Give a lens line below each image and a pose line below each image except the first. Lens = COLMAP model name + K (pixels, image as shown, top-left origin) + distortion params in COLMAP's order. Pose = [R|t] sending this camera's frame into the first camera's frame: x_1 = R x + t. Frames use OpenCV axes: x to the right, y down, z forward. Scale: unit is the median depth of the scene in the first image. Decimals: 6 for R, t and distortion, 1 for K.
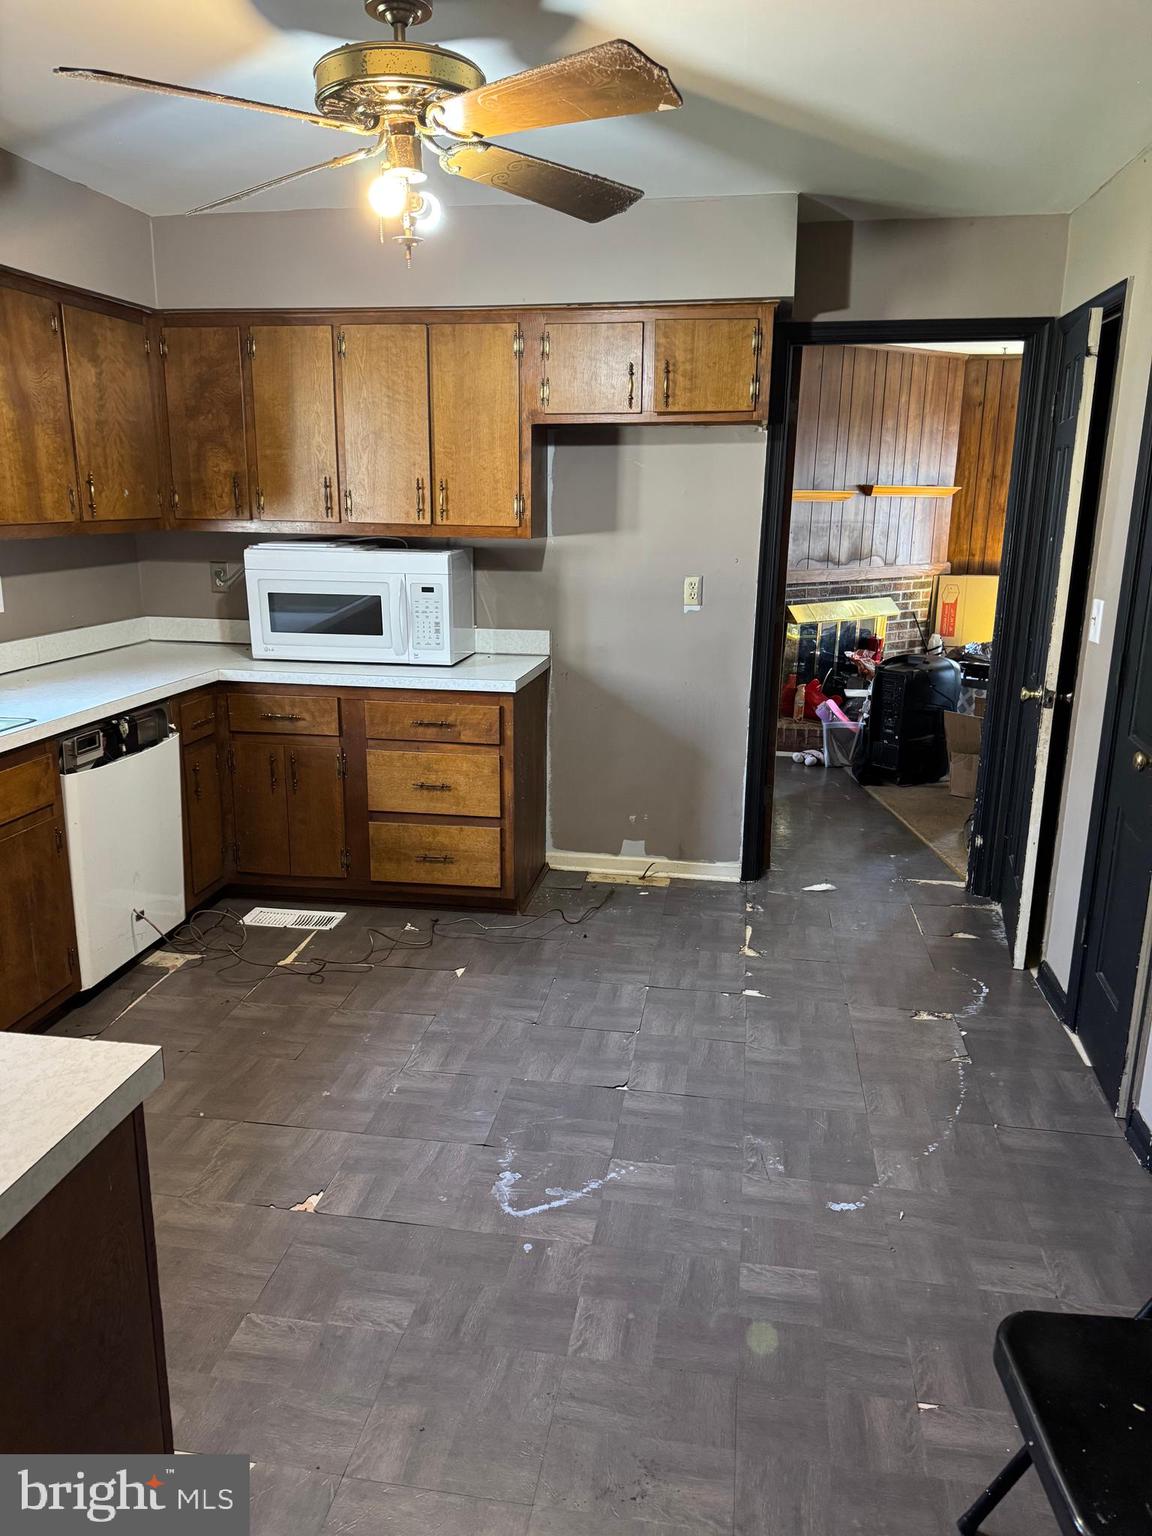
lens RADIAL K [[1080.4, 0, 576.3], [0, 1080.4, 772.9], [0, 0, 1]] dist [0.115645, -0.161201]
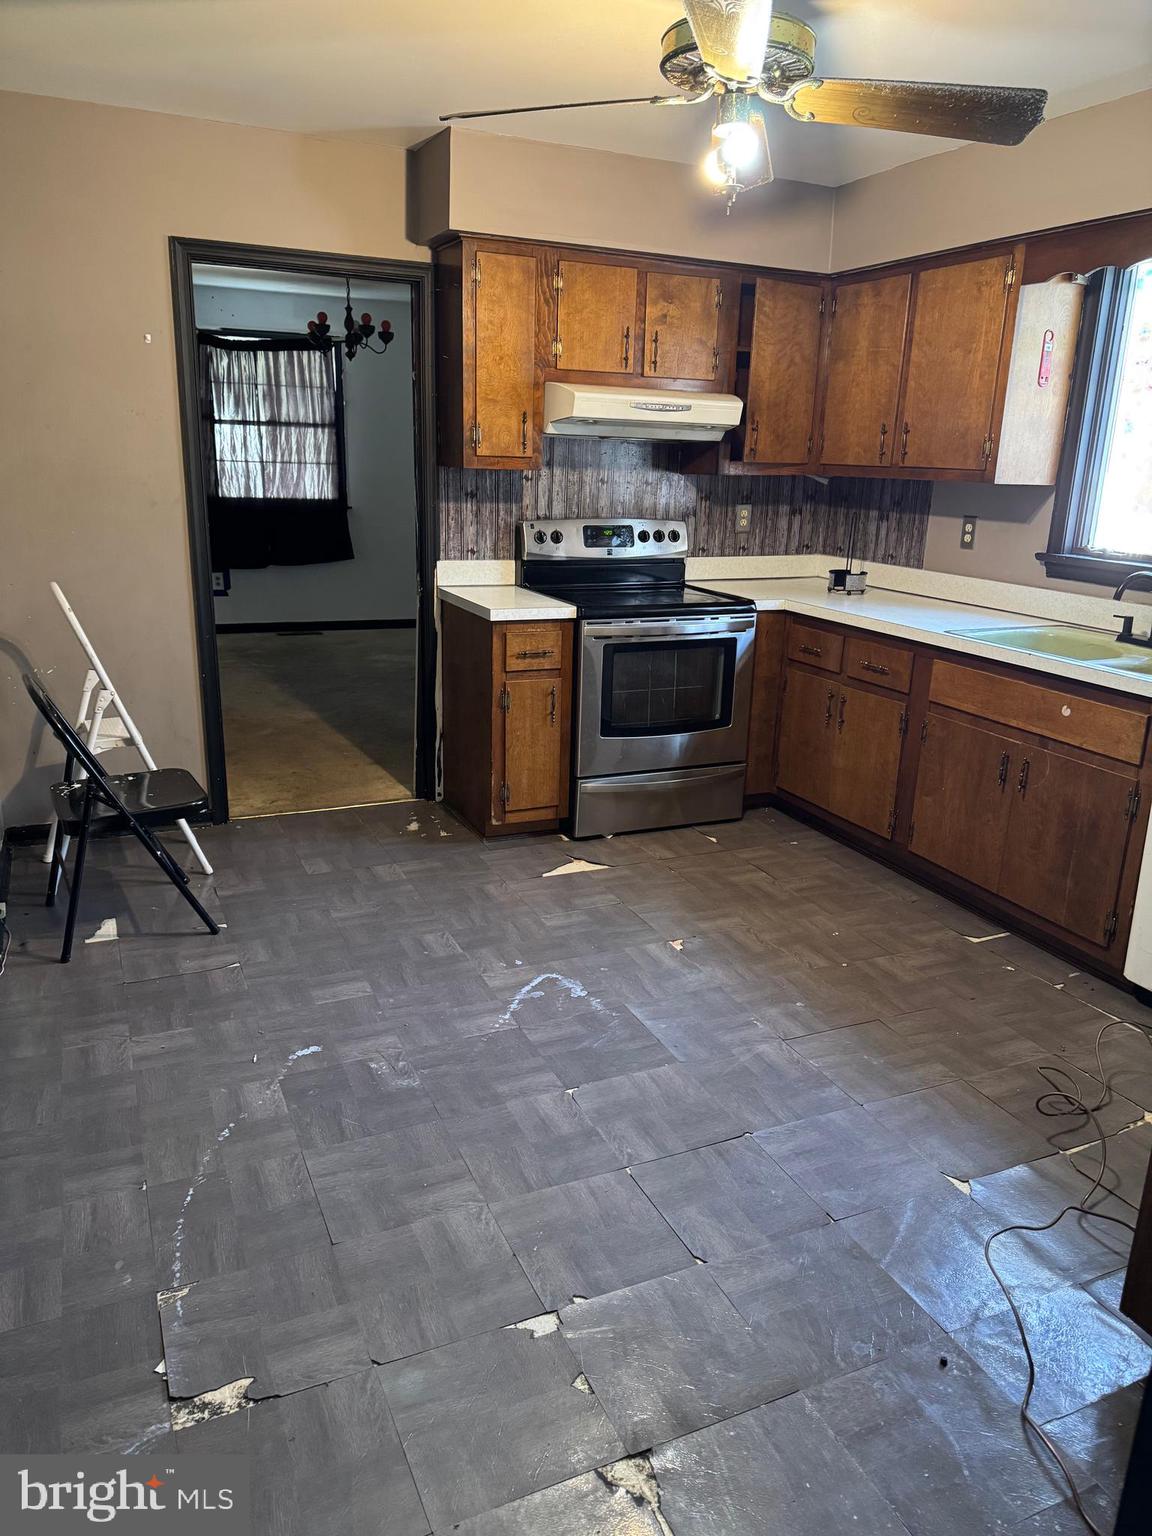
lens RADIAL K [[1086.0, 0, 568.7], [0, 1086.0, 770.7], [0, 0, 1]] dist [0.132776, -0.203369]
pose [[-0.836374, 0.118745, -0.535143, 0.452473], [-0.174329, 0.867949, 0.465052, -0.324456], [0.519700, 0.482248, -0.705230, 1.382471]]
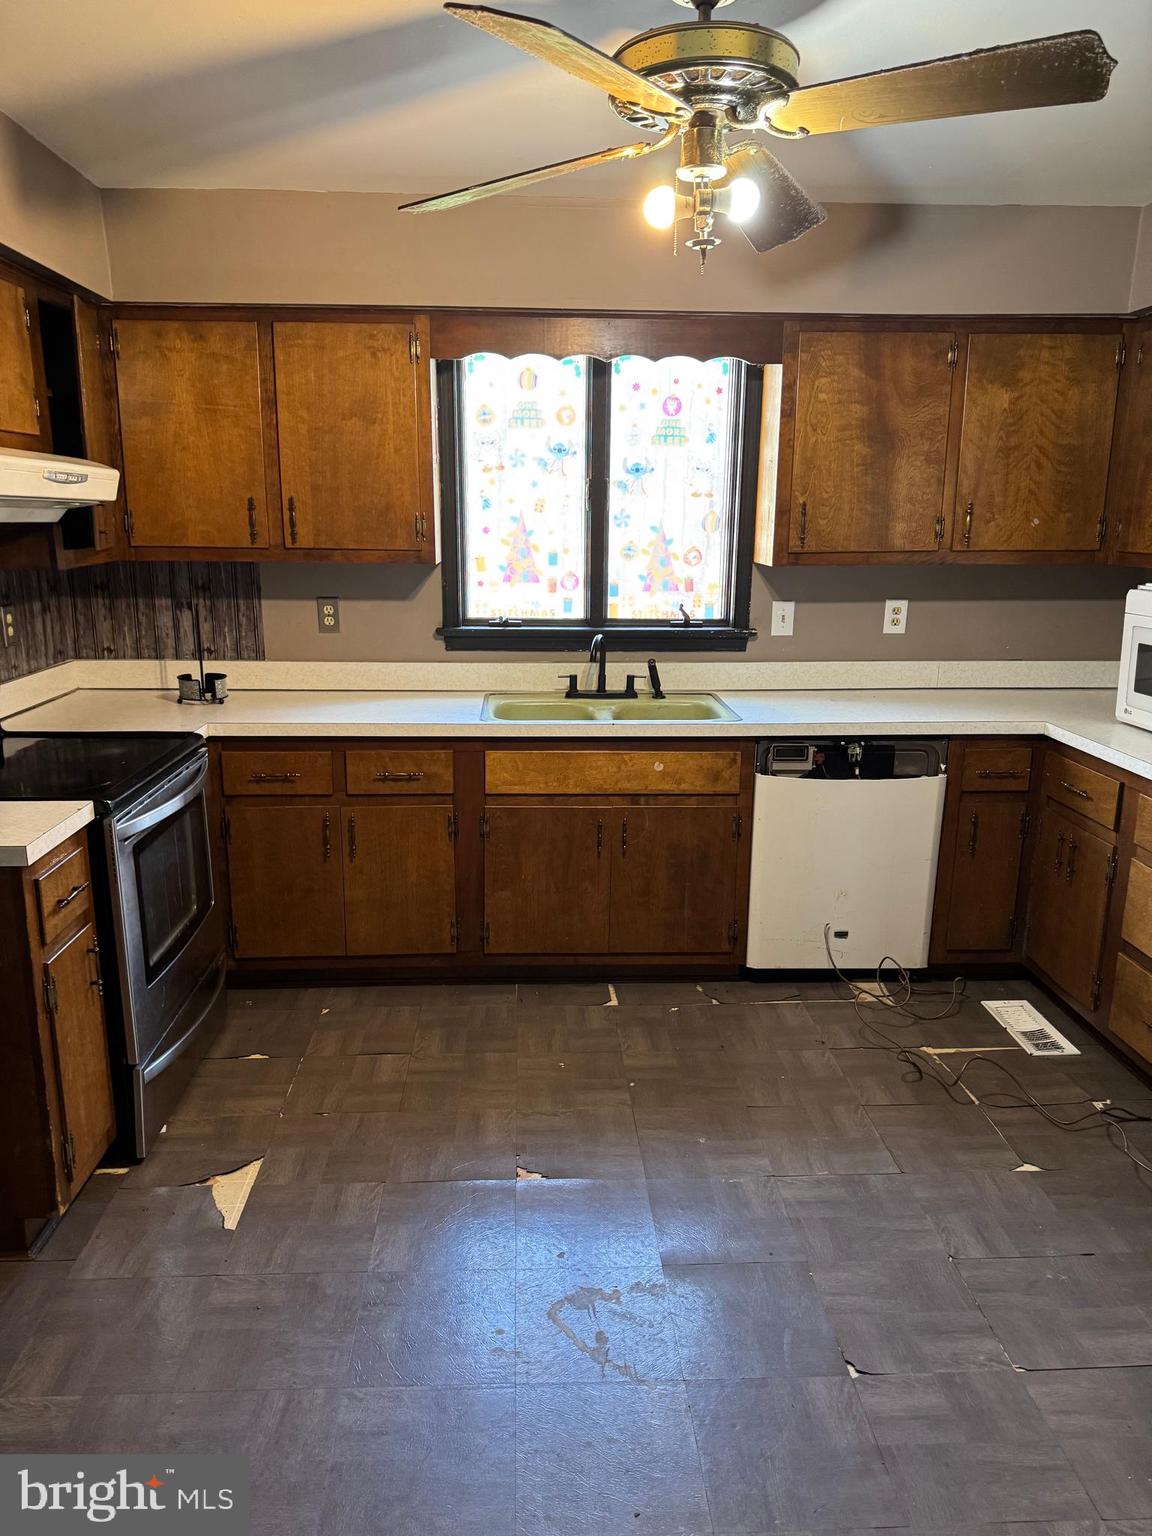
lens RADIAL K [[1080.4, 0, 576.3], [0, 1080.4, 772.9], [0, 0, 1]] dist [0.115645, -0.161201]
pose [[0.202578, 0.219113, -0.954438, 0.541890], [-0.245030, 0.954984, 0.167231, -0.135858], [0.948115, 0.199988, 0.247148, 0.537811]]
